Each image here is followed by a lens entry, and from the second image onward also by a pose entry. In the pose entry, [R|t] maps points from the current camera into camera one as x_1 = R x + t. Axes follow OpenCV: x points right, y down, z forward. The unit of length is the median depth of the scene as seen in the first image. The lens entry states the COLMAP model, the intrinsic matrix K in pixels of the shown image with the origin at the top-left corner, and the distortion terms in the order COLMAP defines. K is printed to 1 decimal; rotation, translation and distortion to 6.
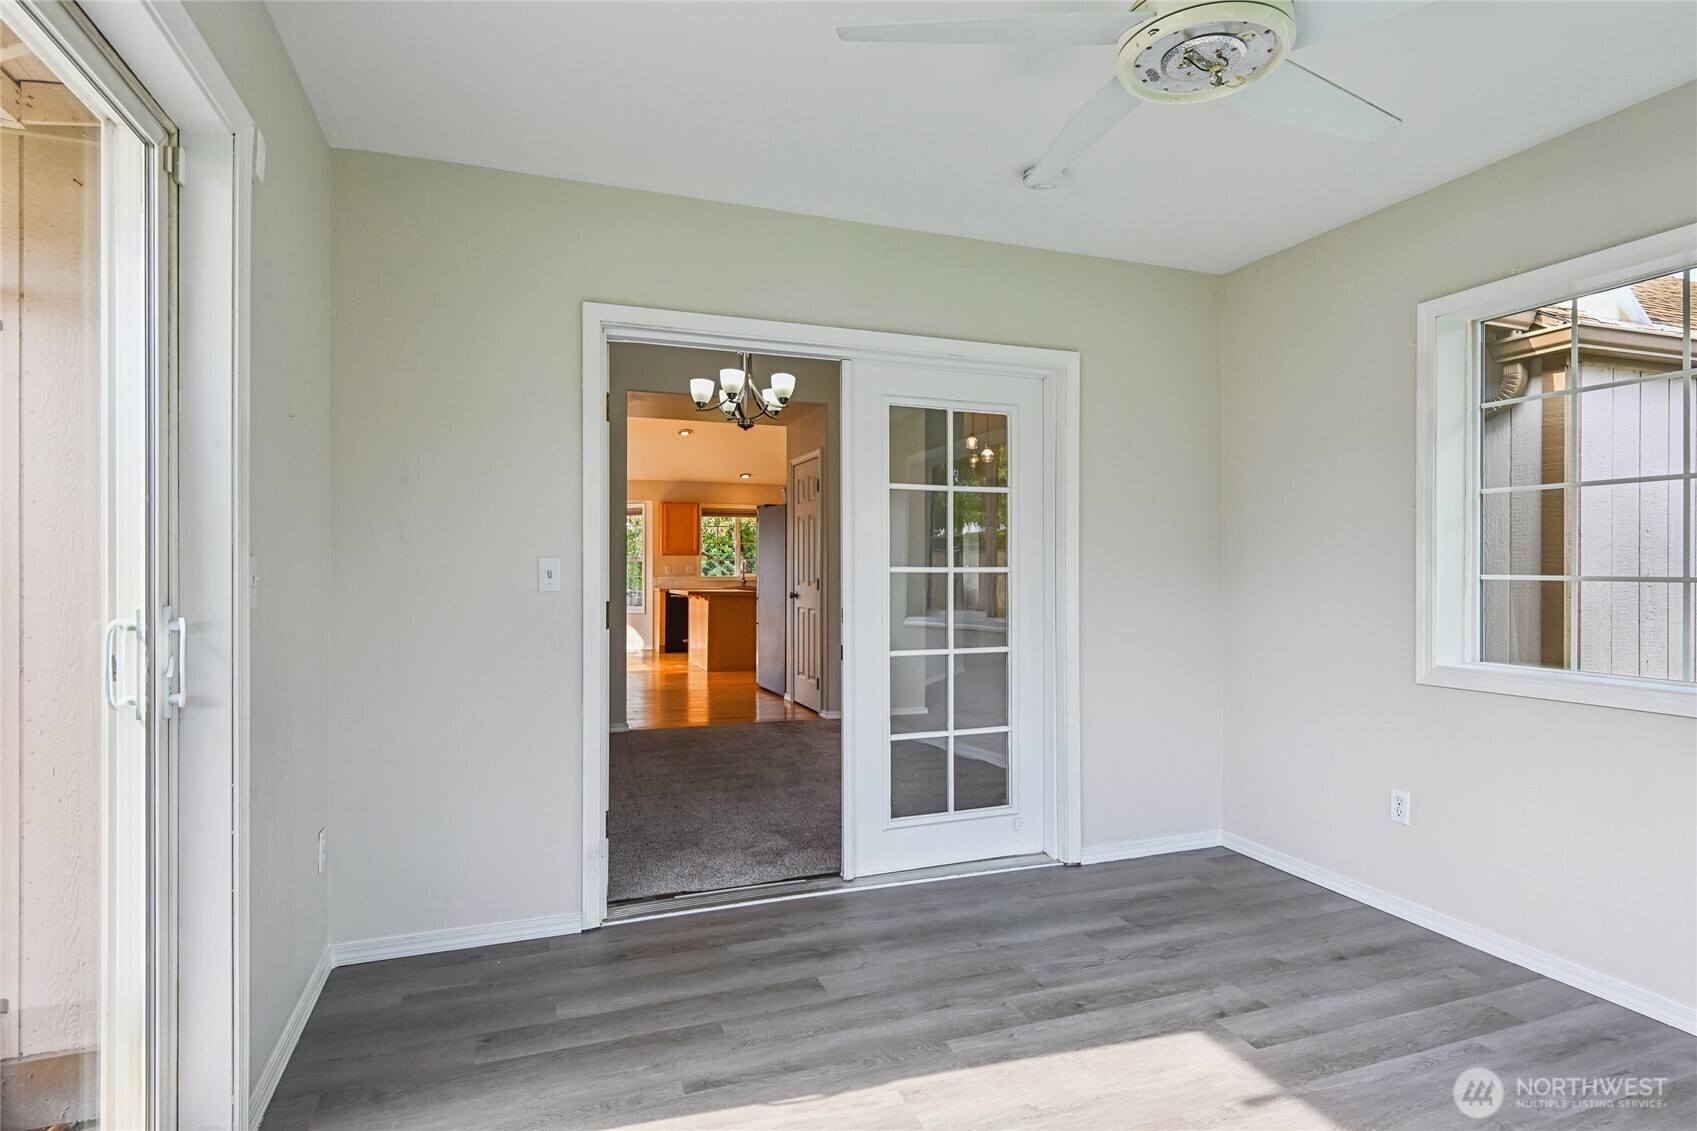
lens RADIAL K [[930.2, 0, 854.5], [0, 930.2, 563.5], [0, 0, 1]] dist [-0.001310, -0.000227]
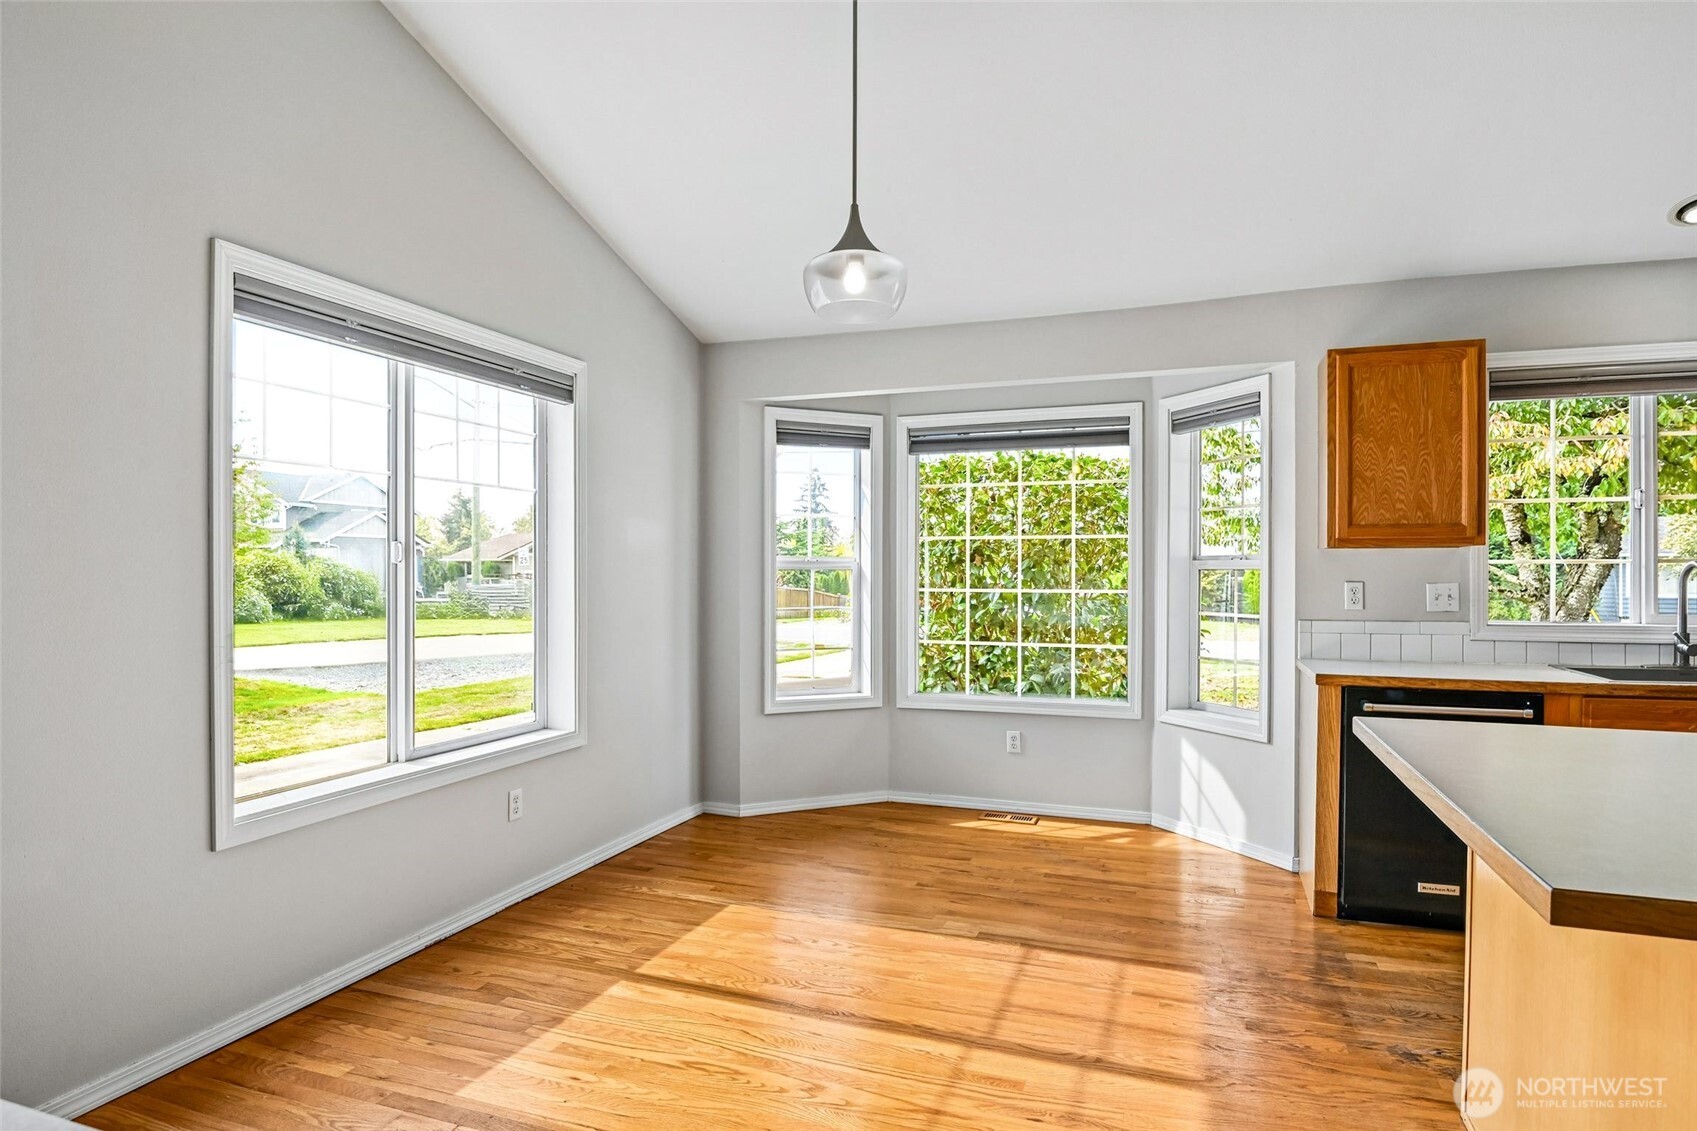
lens RADIAL K [[930.2, 0, 855.9], [0, 930.2, 570.1], [0, 0, 1]] dist [-0.001310, -0.000227]
pose [[0.766204, 0.003983, -0.642585, -0.133150], [-0.004990, 0.999988, 0.000249, -0.000665], [0.642578, 0.003016, 0.766214, 0.679142]]
